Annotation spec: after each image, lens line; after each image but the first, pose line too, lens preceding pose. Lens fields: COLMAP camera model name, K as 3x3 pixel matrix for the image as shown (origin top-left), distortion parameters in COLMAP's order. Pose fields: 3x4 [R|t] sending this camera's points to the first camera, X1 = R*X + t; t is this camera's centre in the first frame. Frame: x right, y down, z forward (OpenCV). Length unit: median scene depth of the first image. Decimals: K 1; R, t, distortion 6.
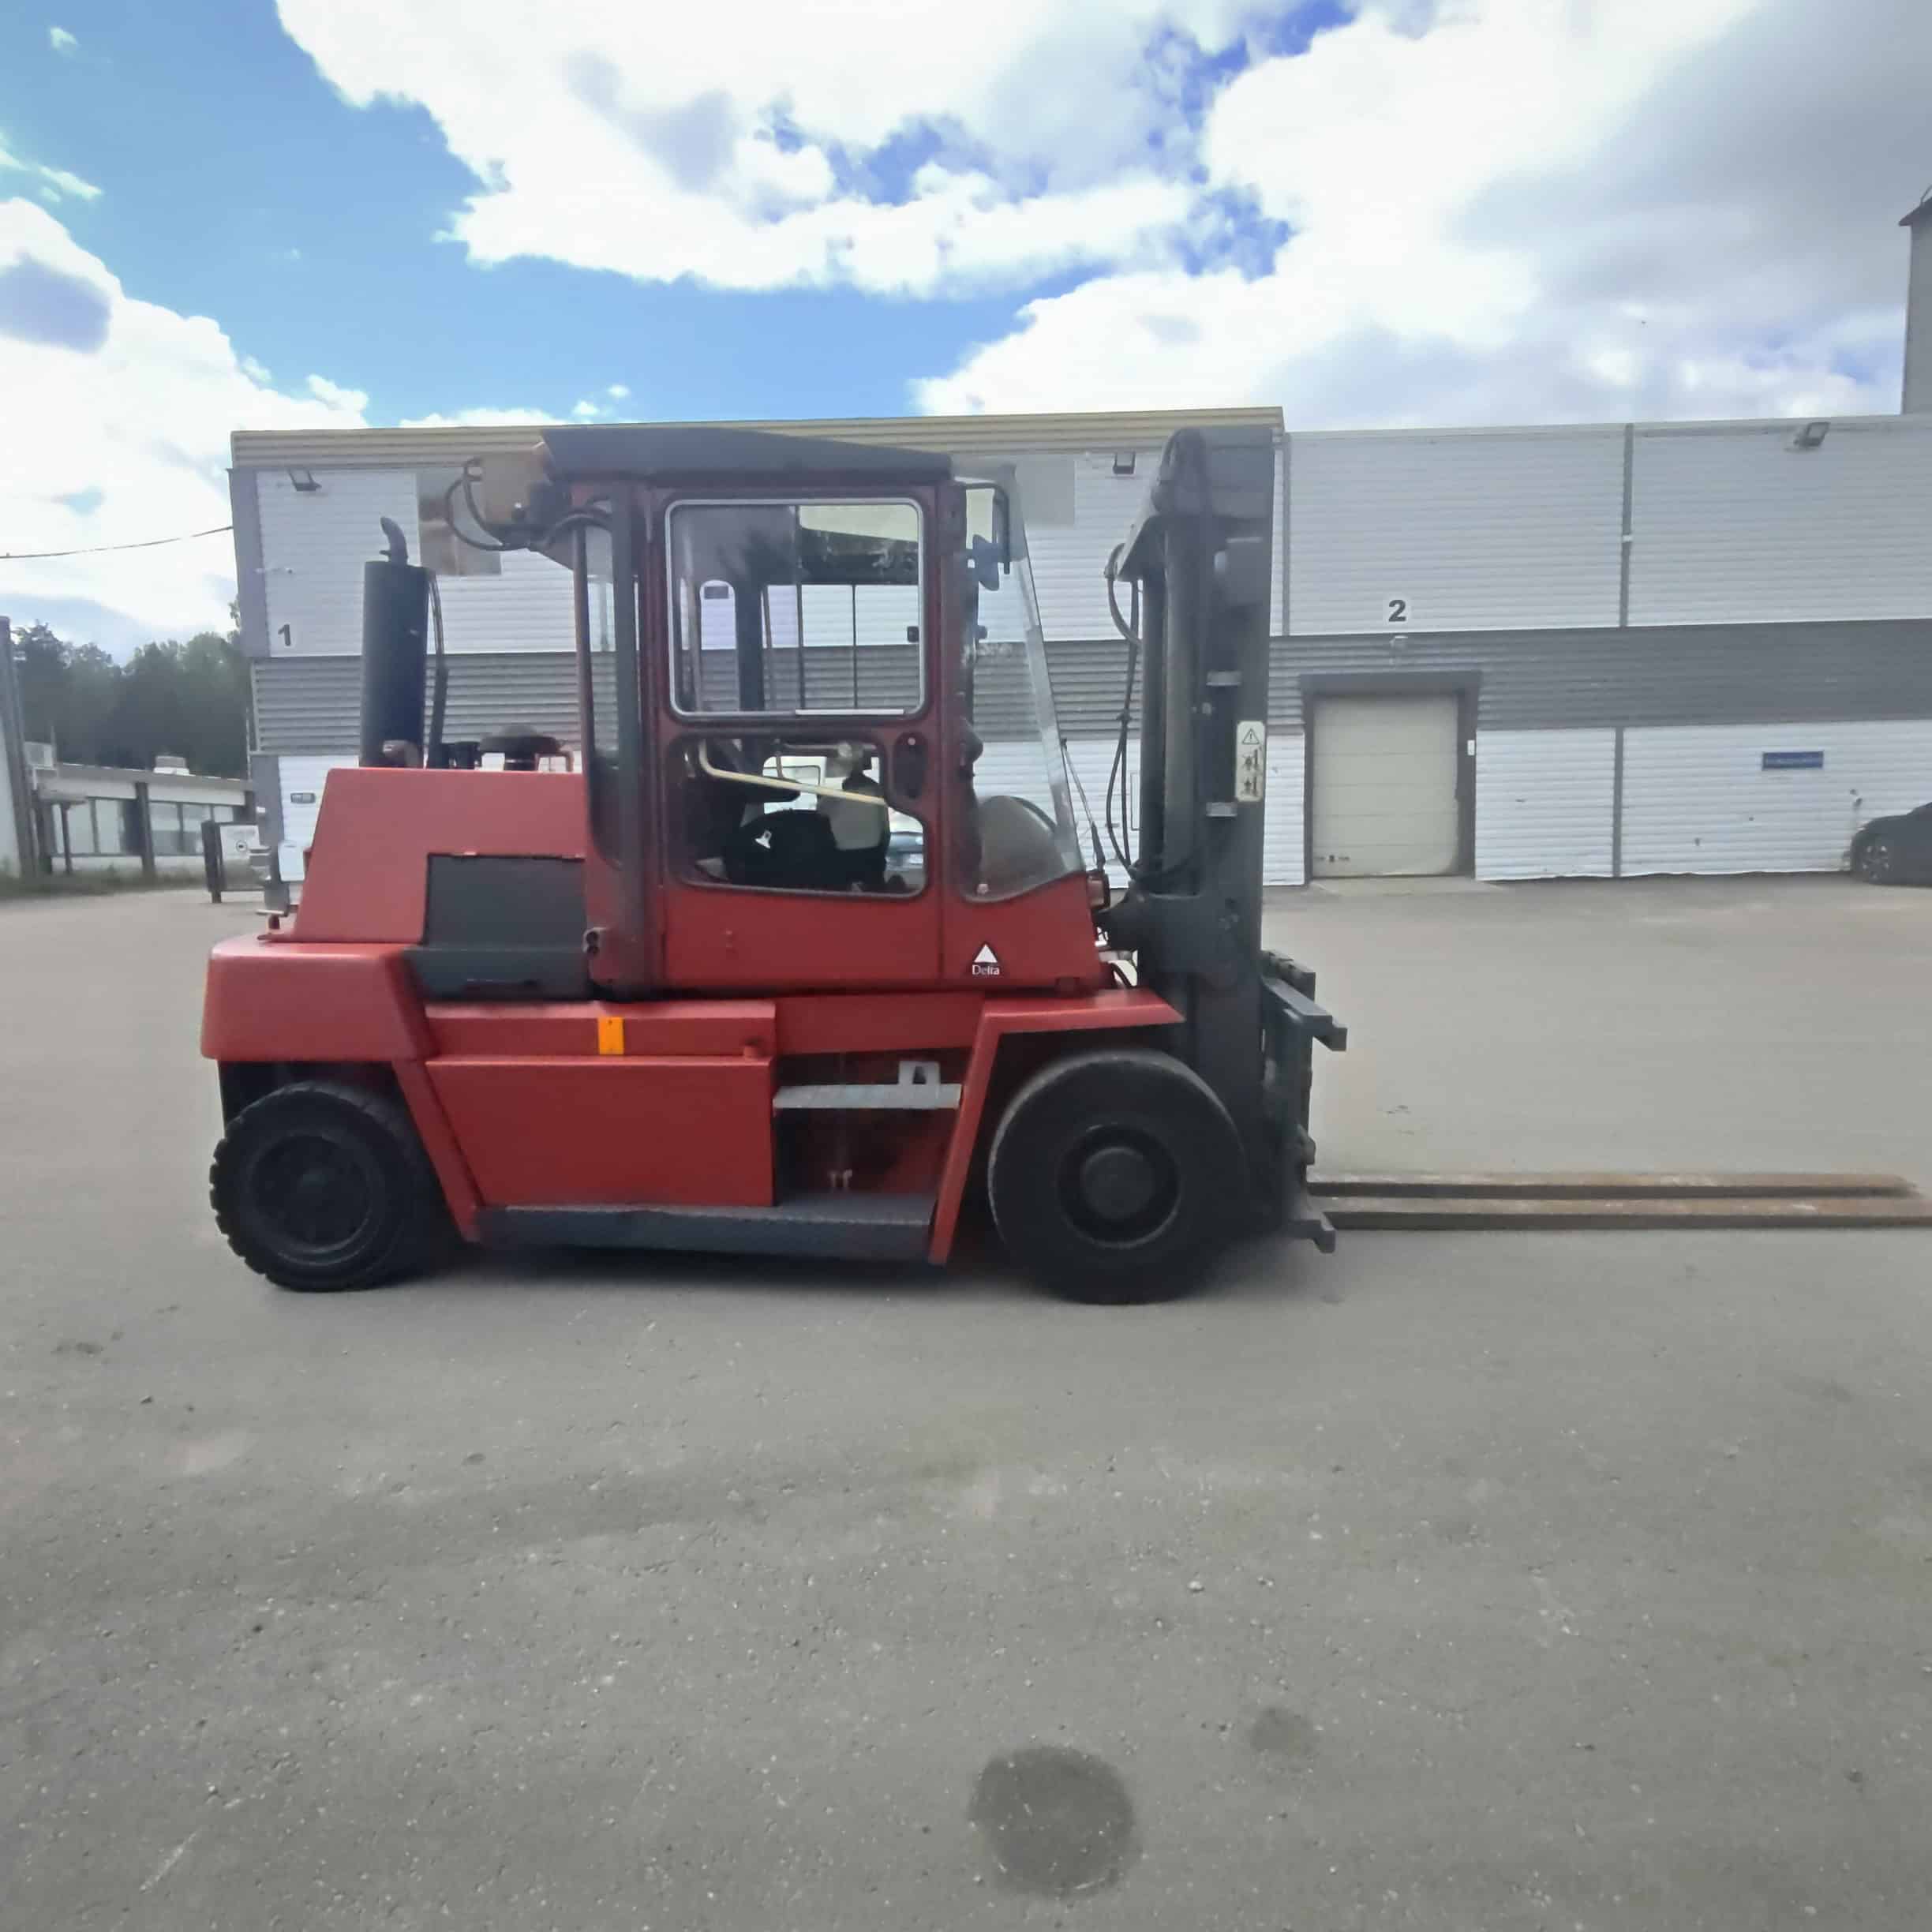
lens RADIAL K [[1203.3, 0, 982.0], [0, 1203.3, 963.0], [0, 0, 1]] dist [0.004822, 0.000095]
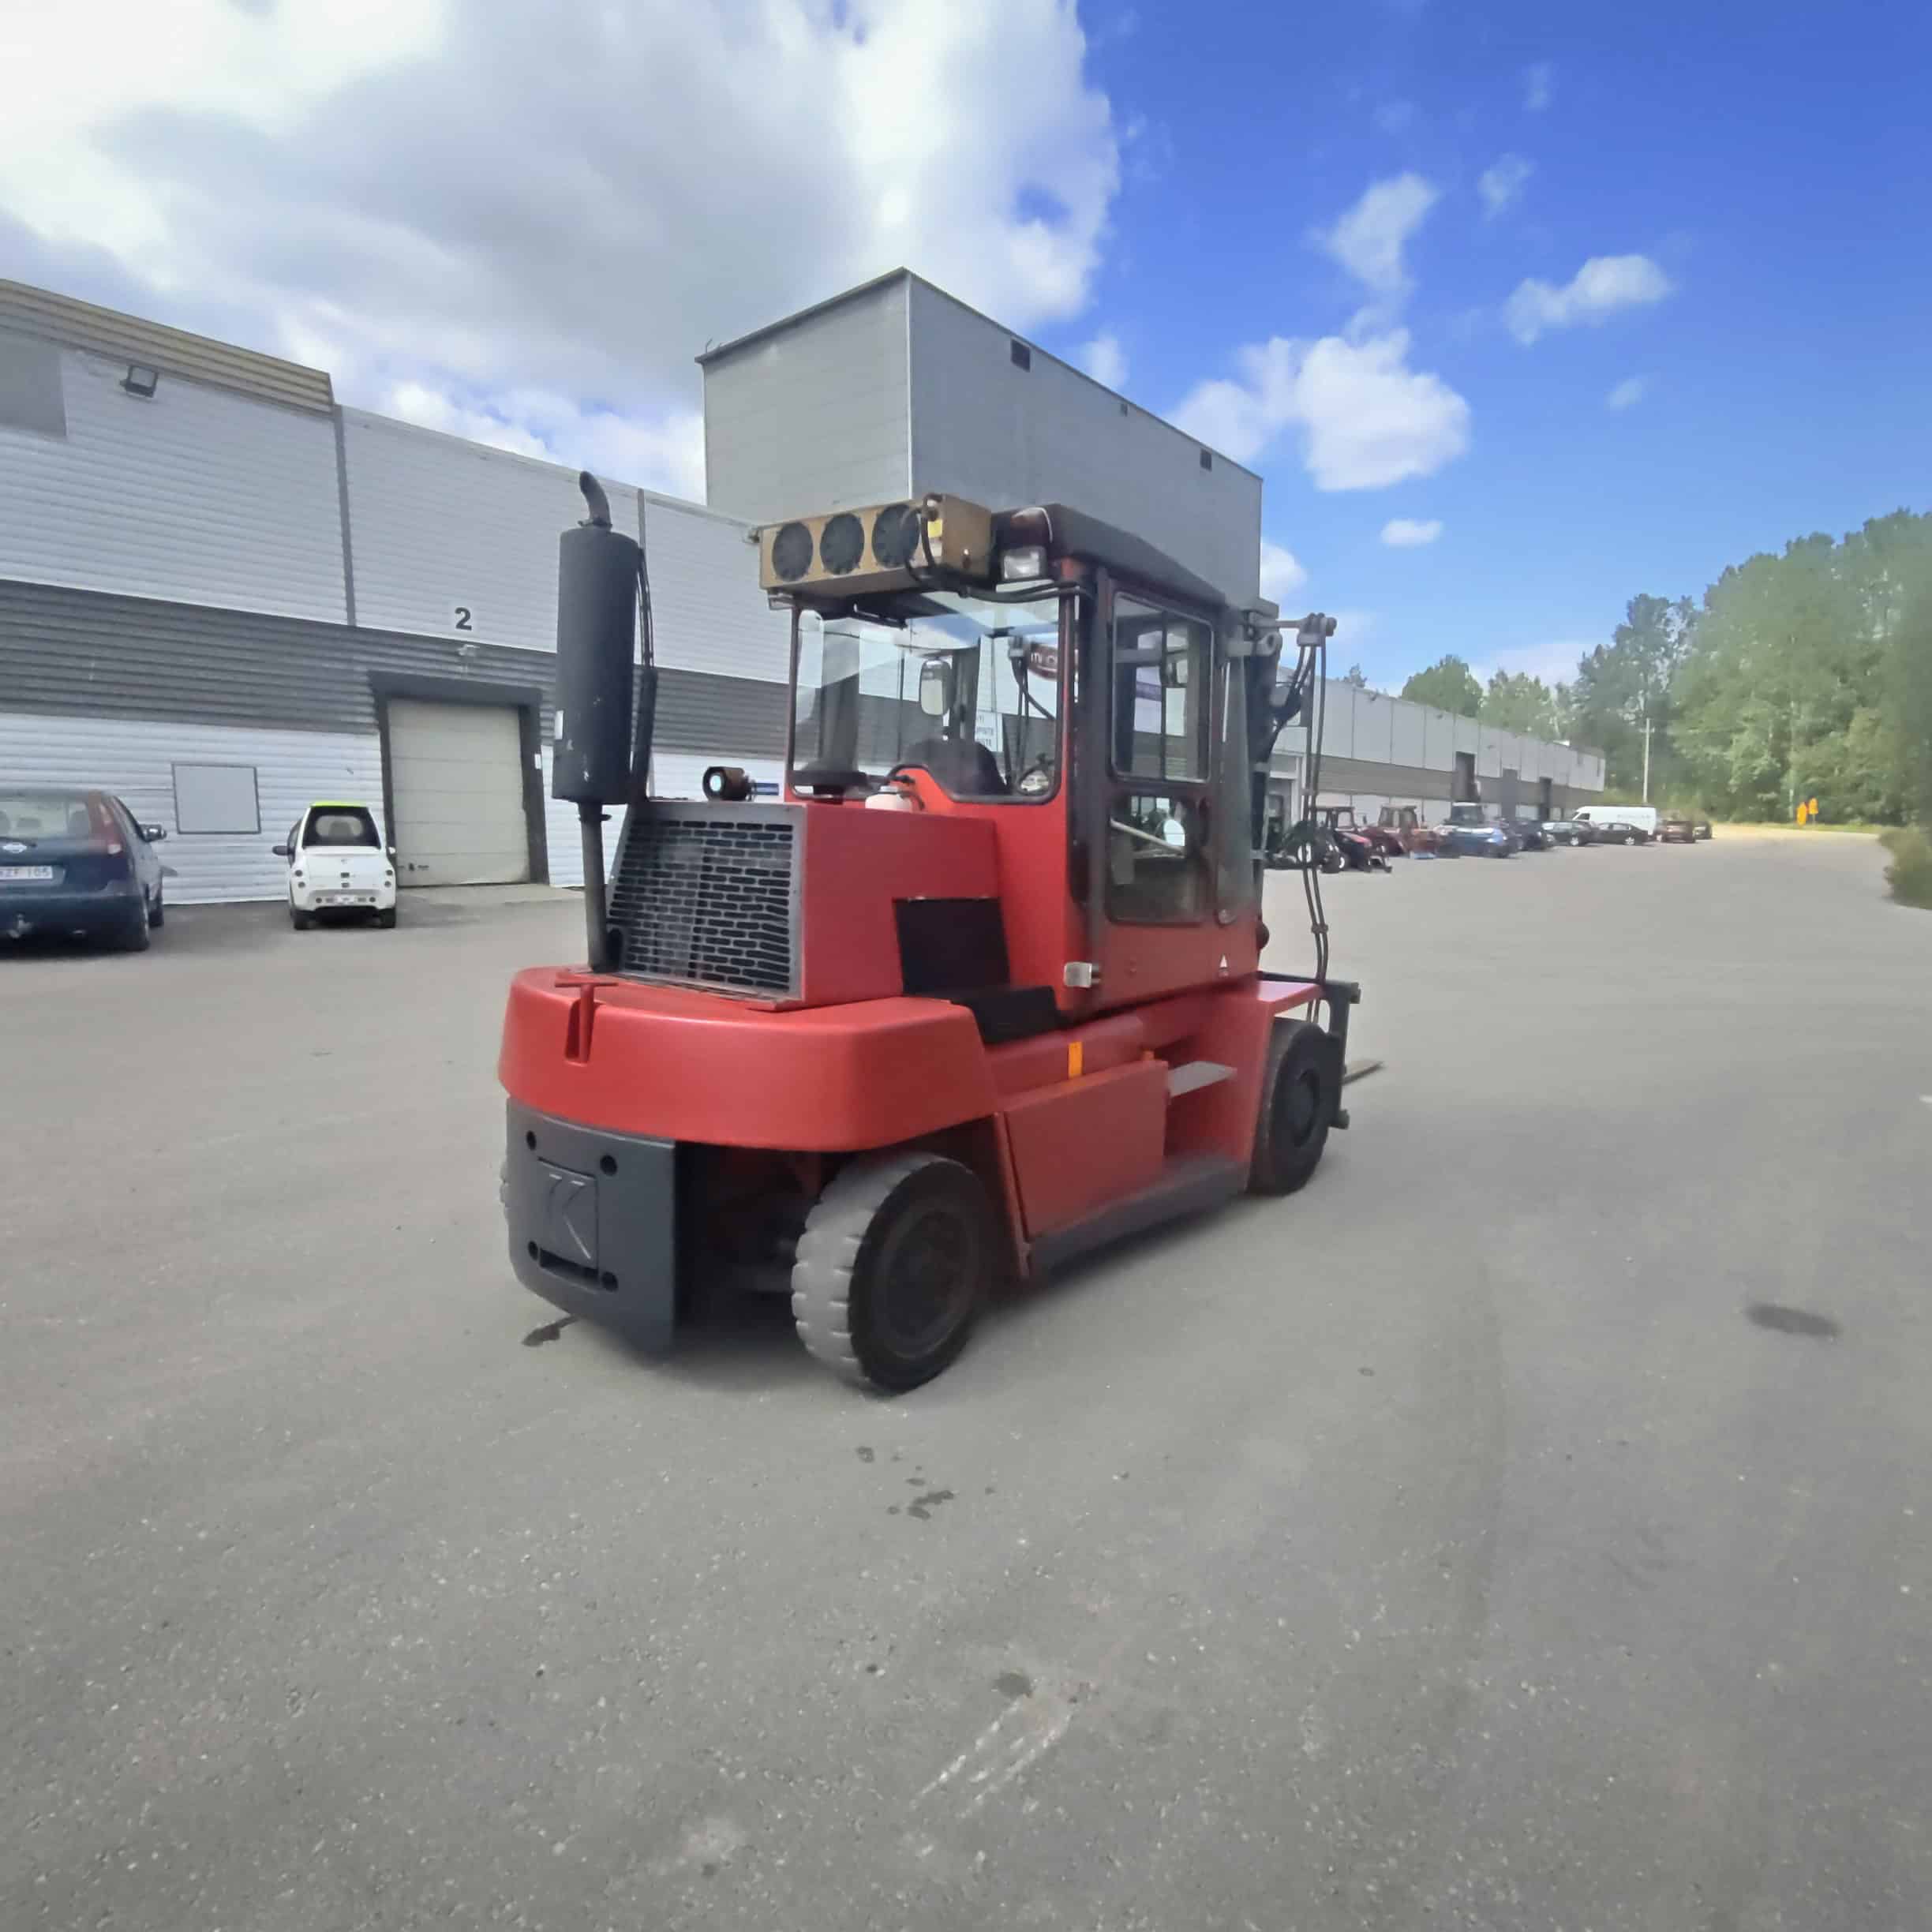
lens RADIAL K [[1203.3, 0, 982.0], [0, 1203.3, 963.0], [0, 0, 1]] dist [0.004822, 0.000095]
pose [[0.581921, -0.070418, 0.810191, -0.232859], [0.070607, 0.996857, 0.035929, -0.013706], [-0.810174, 0.036298, 0.585064, 0.078469]]
